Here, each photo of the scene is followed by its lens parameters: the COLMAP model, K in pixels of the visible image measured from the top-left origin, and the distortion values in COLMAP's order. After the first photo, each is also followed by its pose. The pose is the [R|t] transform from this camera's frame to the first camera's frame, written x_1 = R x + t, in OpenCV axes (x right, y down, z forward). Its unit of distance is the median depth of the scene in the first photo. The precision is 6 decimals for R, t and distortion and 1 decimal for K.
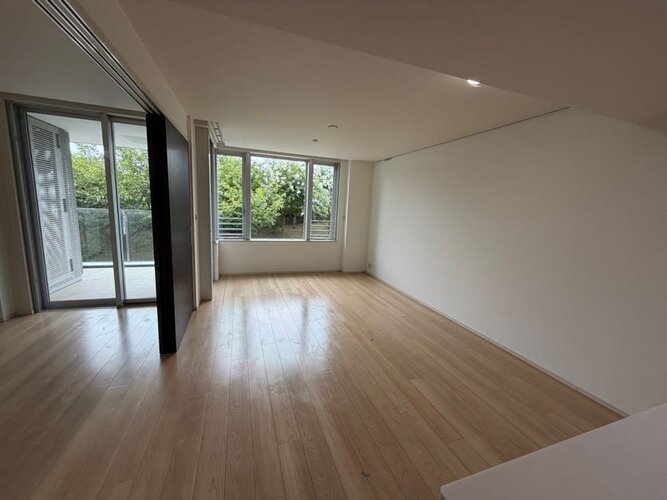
lens RADIAL K [[264.8, 0, 333.5], [0, 264.8, 250.0], [0, 0, 1]] dist [-0.002401, -0.000445]
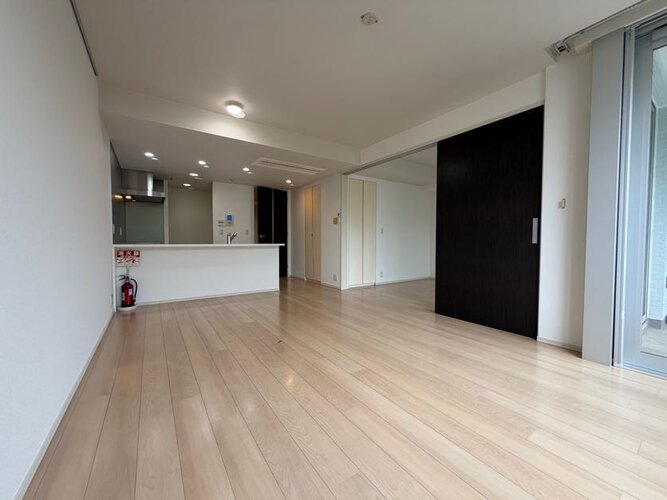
lens RADIAL K [[266.9, 0, 332.6], [0, 266.9, 248.7], [0, 0, 1]] dist [0.003880, 0.000459]
pose [[-0.965037, -0.044803, -0.258255, 0.214591], [-0.091288, 0.981046, 0.170927, -0.085311], [0.245702, 0.188526, -0.950836, 1.741203]]
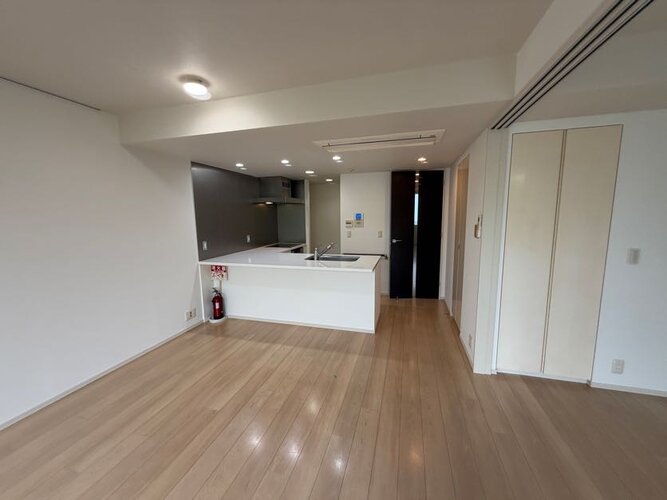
lens RADIAL K [[266.9, 0, 332.6], [0, 266.9, 248.7], [0, 0, 1]] dist [0.003880, 0.000459]
pose [[-0.814630, -0.114534, 0.568559, -0.350132], [0.065477, 0.955878, 0.286373, -0.187929], [-0.576273, 0.270516, -0.771188, 1.012461]]
